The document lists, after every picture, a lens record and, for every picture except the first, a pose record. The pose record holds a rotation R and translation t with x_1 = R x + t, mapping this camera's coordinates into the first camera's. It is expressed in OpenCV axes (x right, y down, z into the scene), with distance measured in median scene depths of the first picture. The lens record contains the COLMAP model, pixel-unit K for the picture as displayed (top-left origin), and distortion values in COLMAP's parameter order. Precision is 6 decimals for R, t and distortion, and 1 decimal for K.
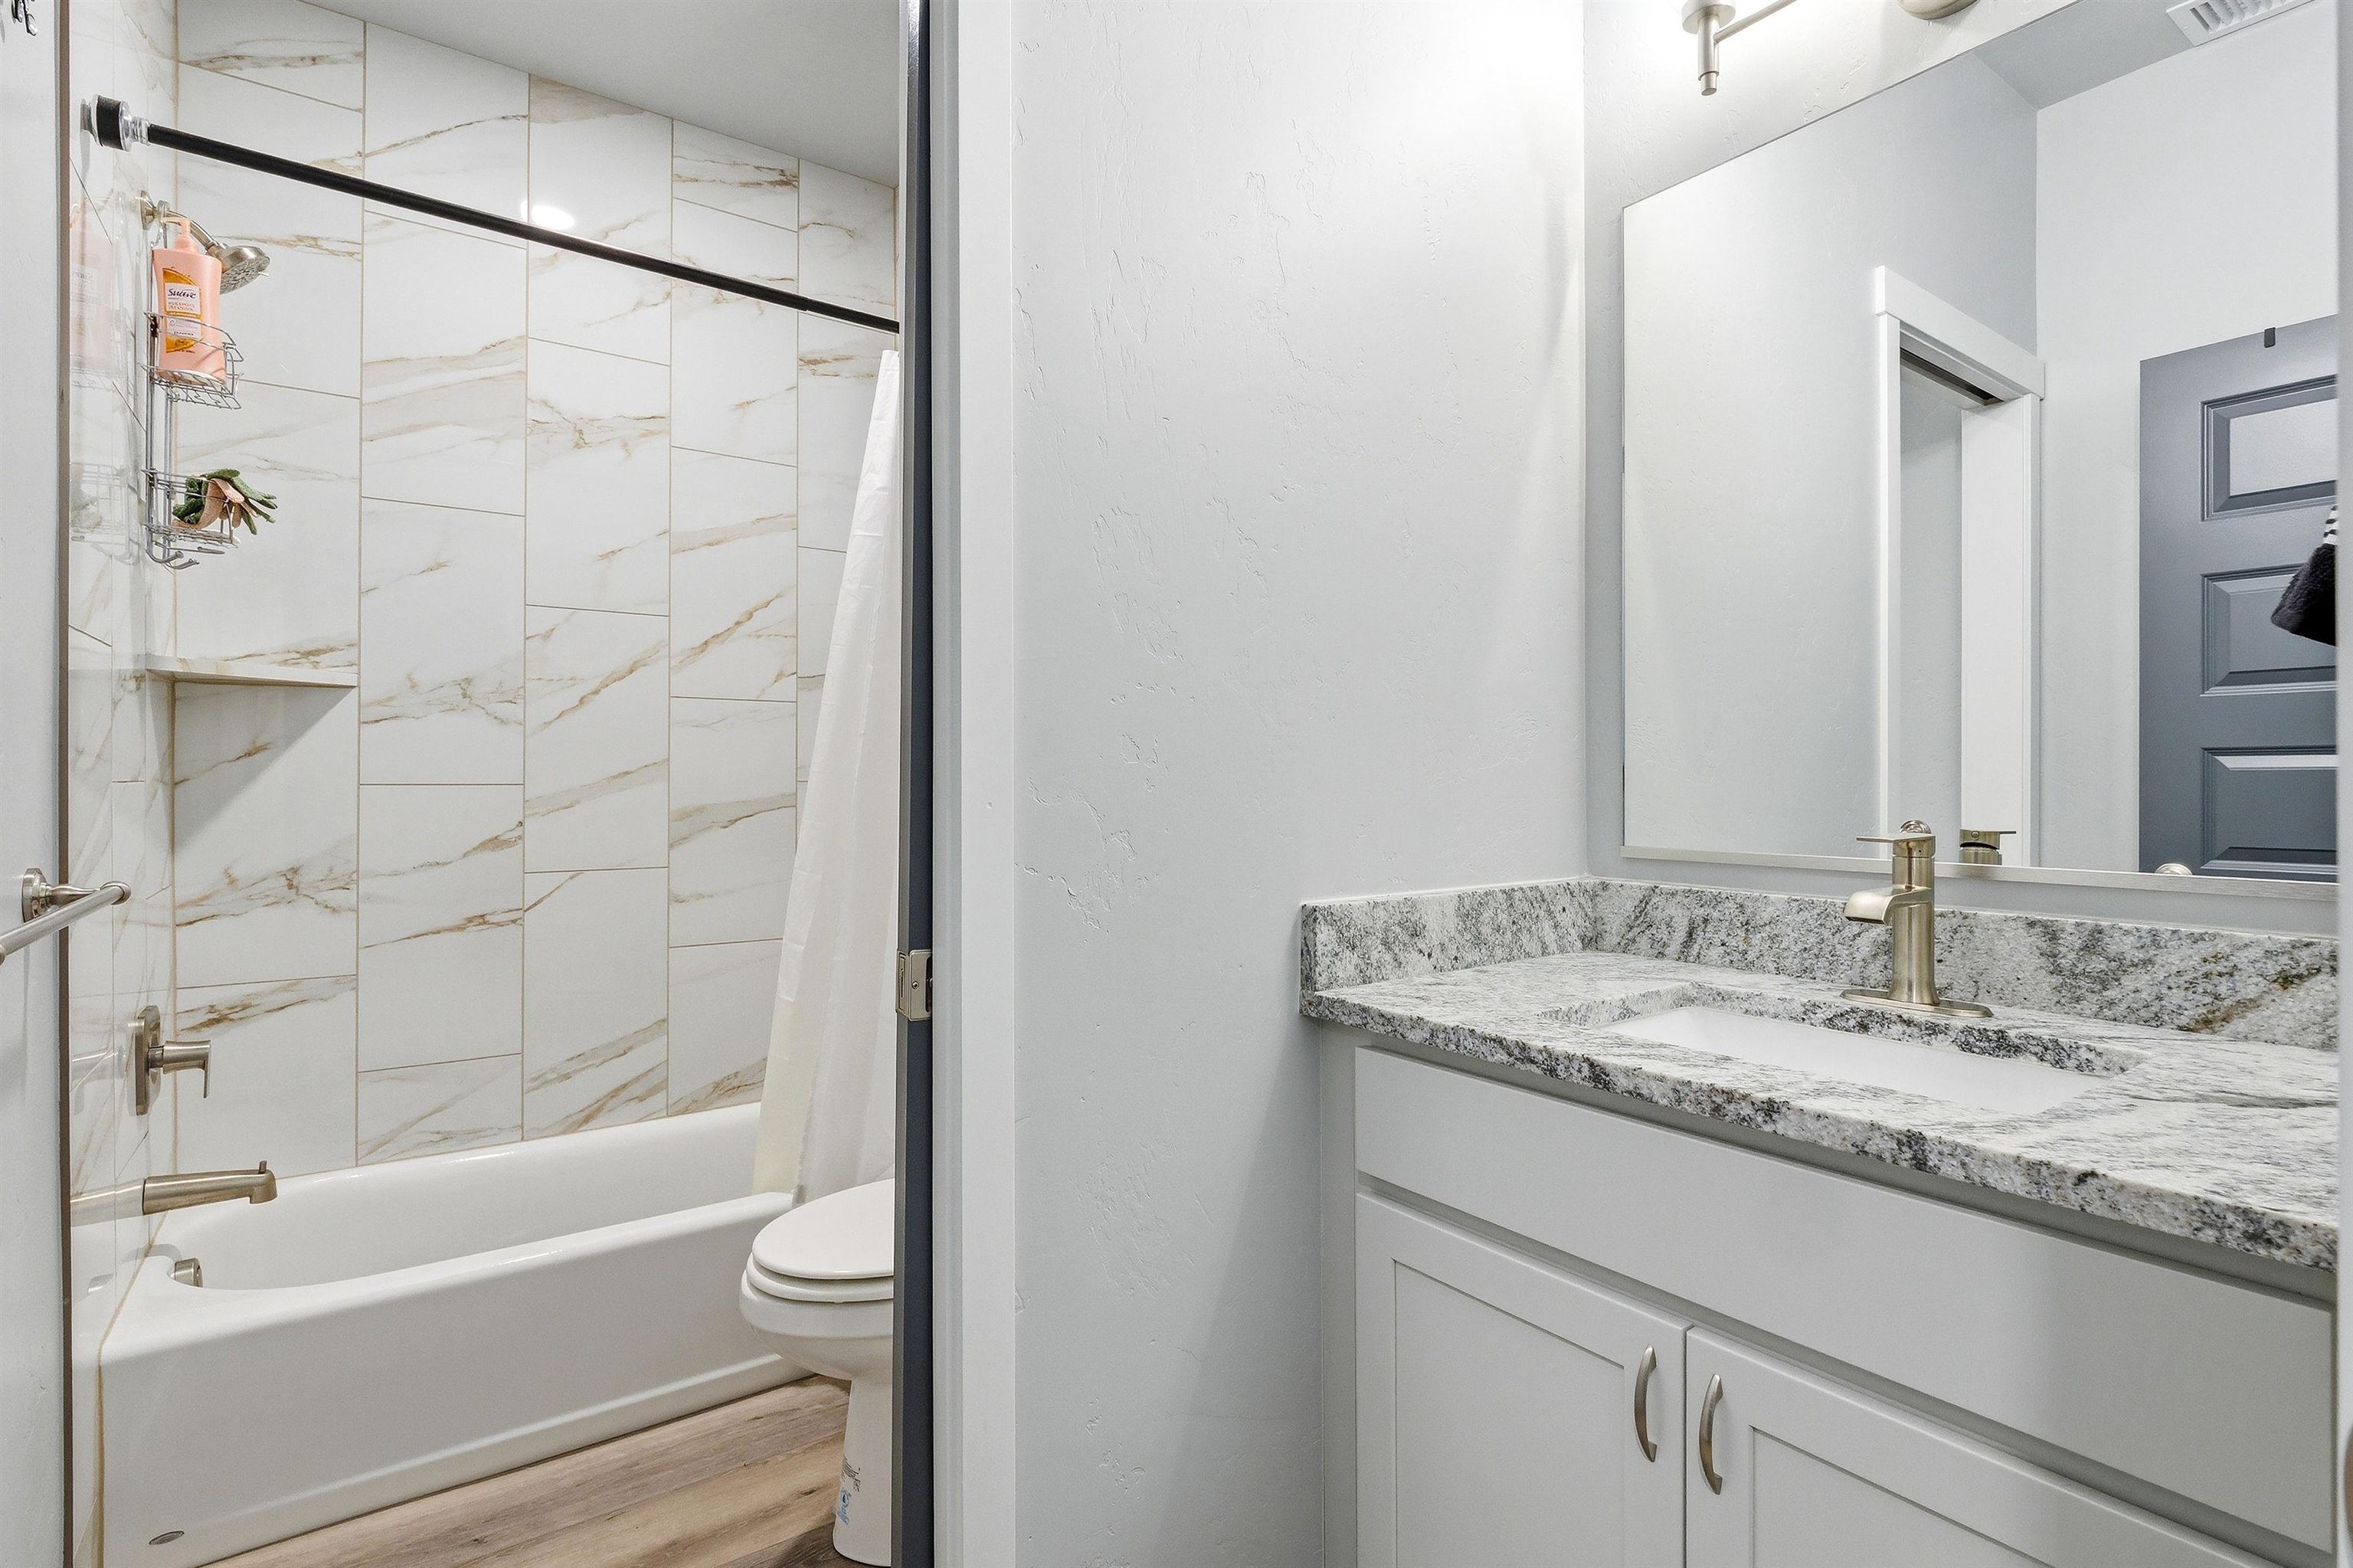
lens RADIAL K [[1105.9, 0, 1176.6], [0, 1105.9, 754.4], [0, 0, 1]] dist [-0.009749, 0.000336]
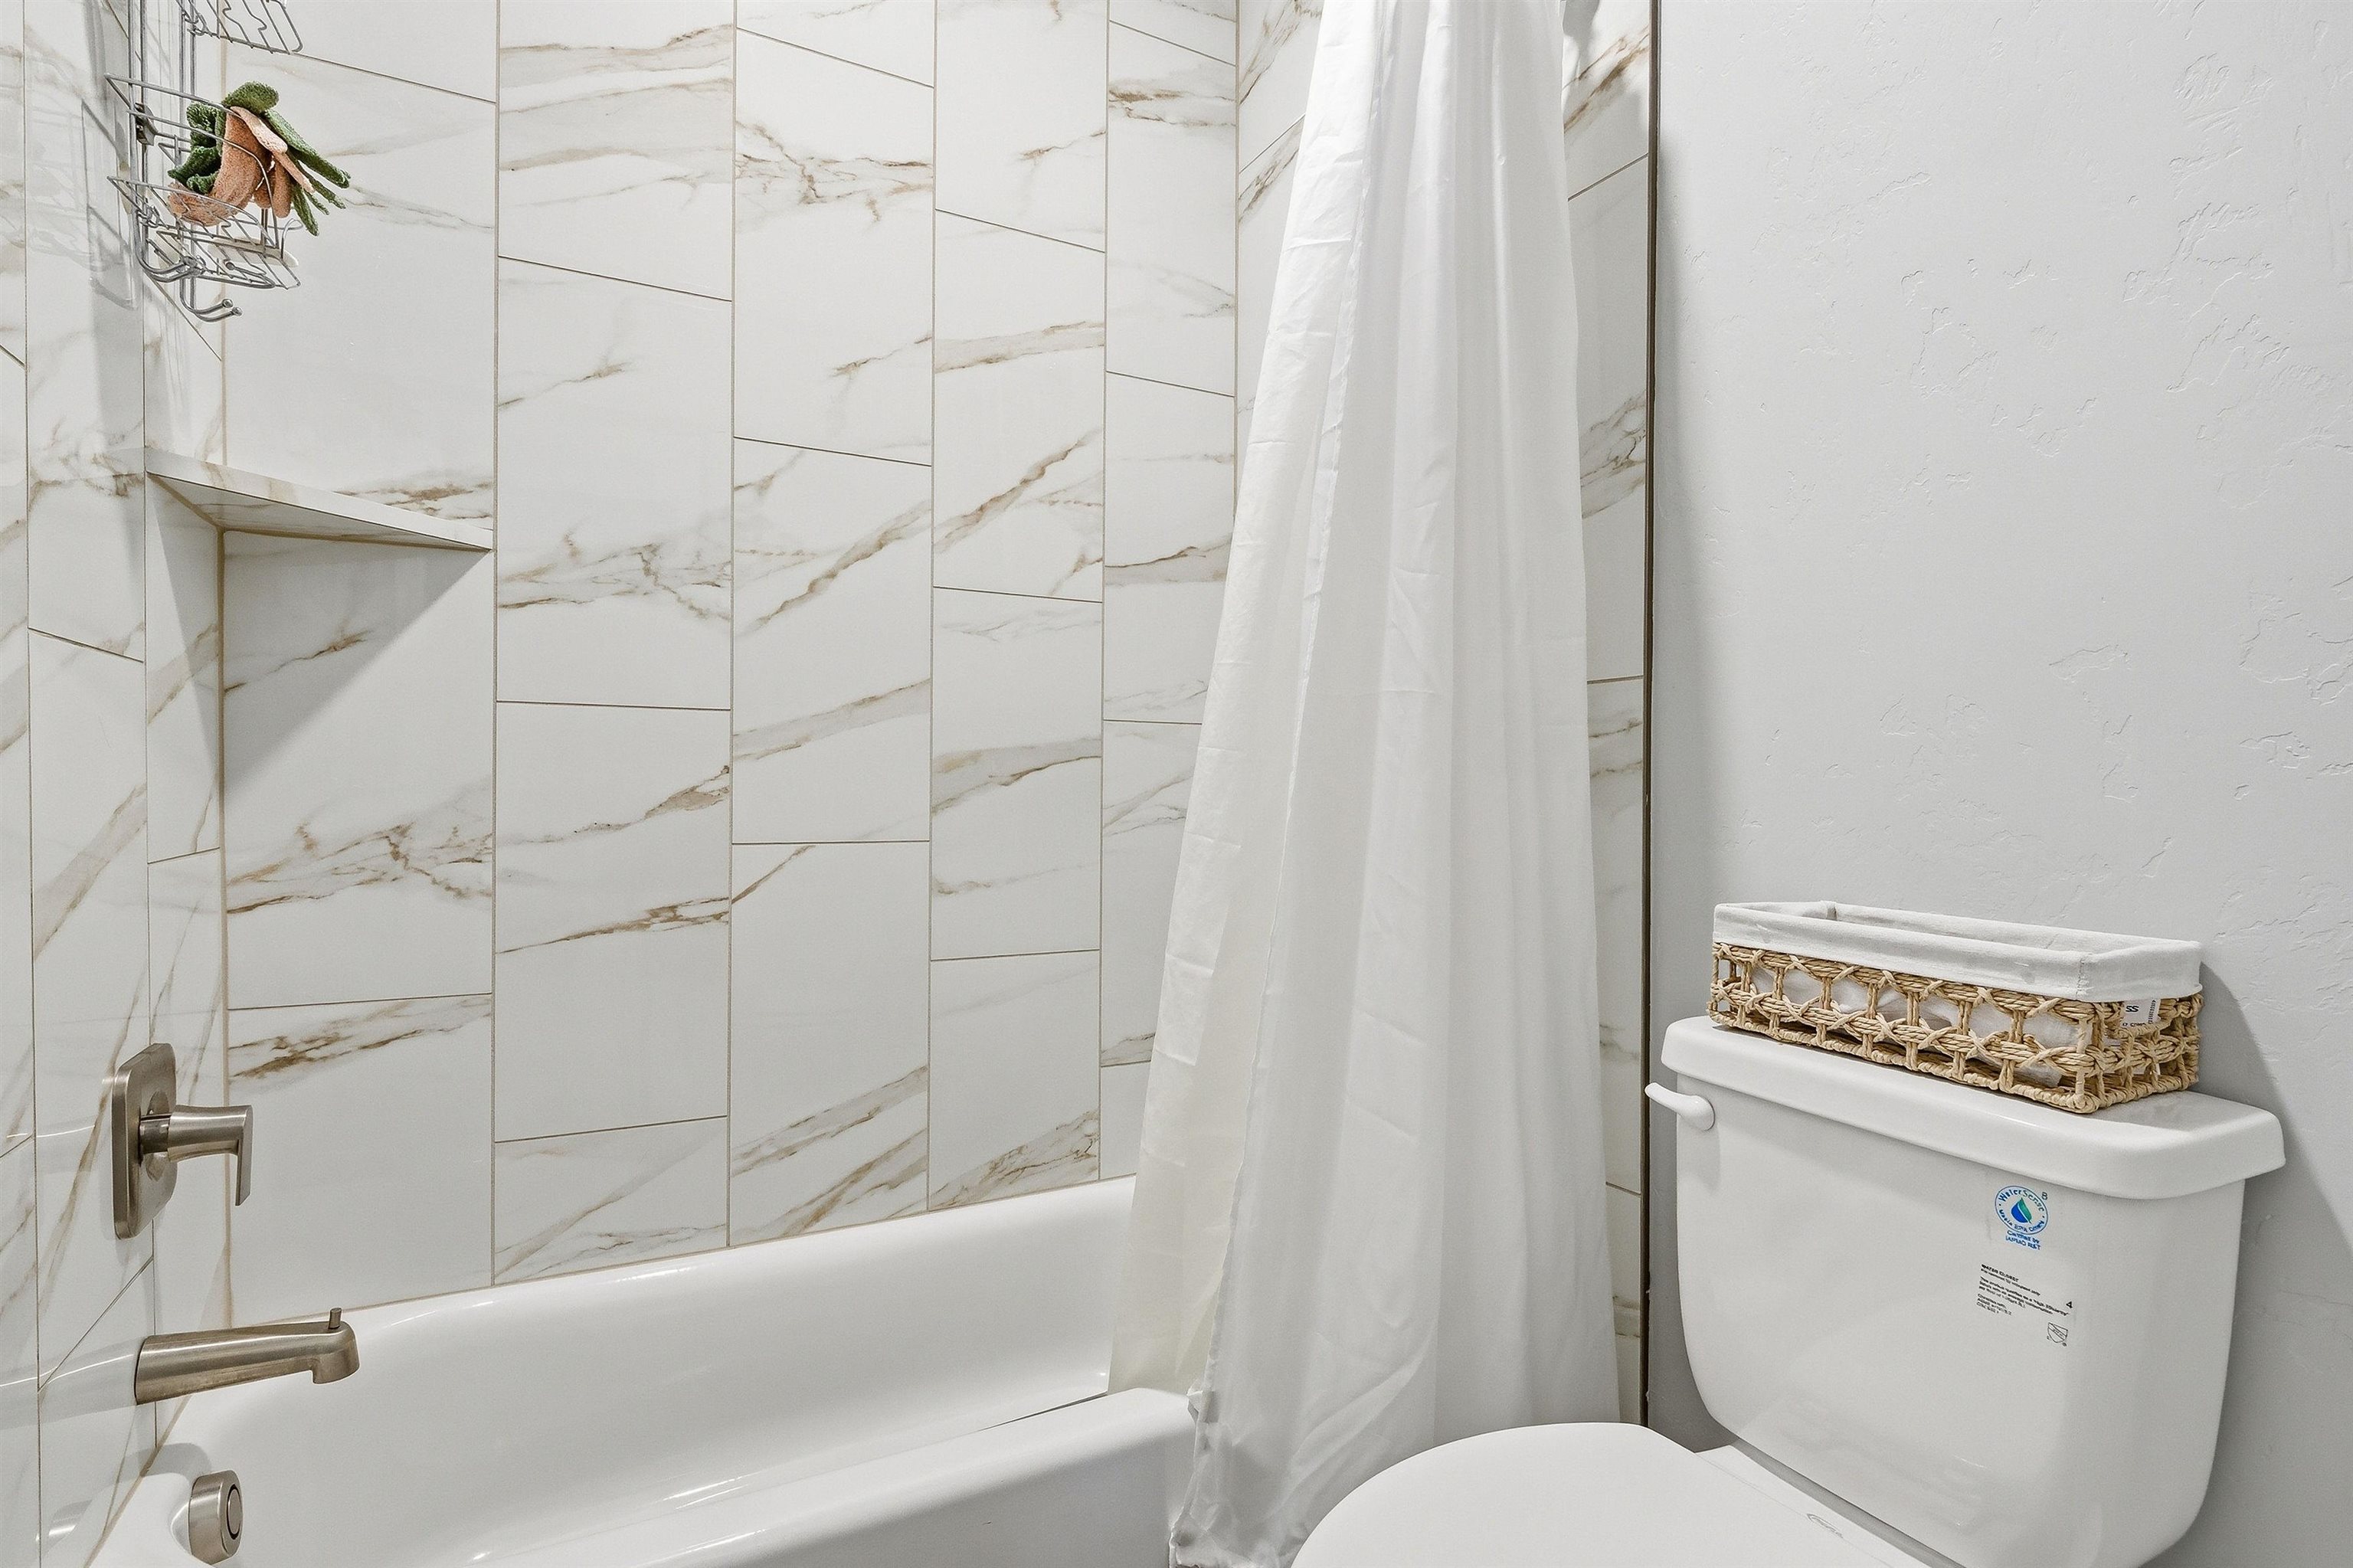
lens RADIAL K [[1119.4, 0, 1164.2], [0, 1119.4, 776.5], [0, 0, 1]] dist [-0.001549, -0.001427]
pose [[0.991850, 0.003290, -0.127371, -0.262627], [-0.002472, 0.999975, 0.006579, 0.065306], [0.127390, -0.006211, 0.991833, 0.387350]]
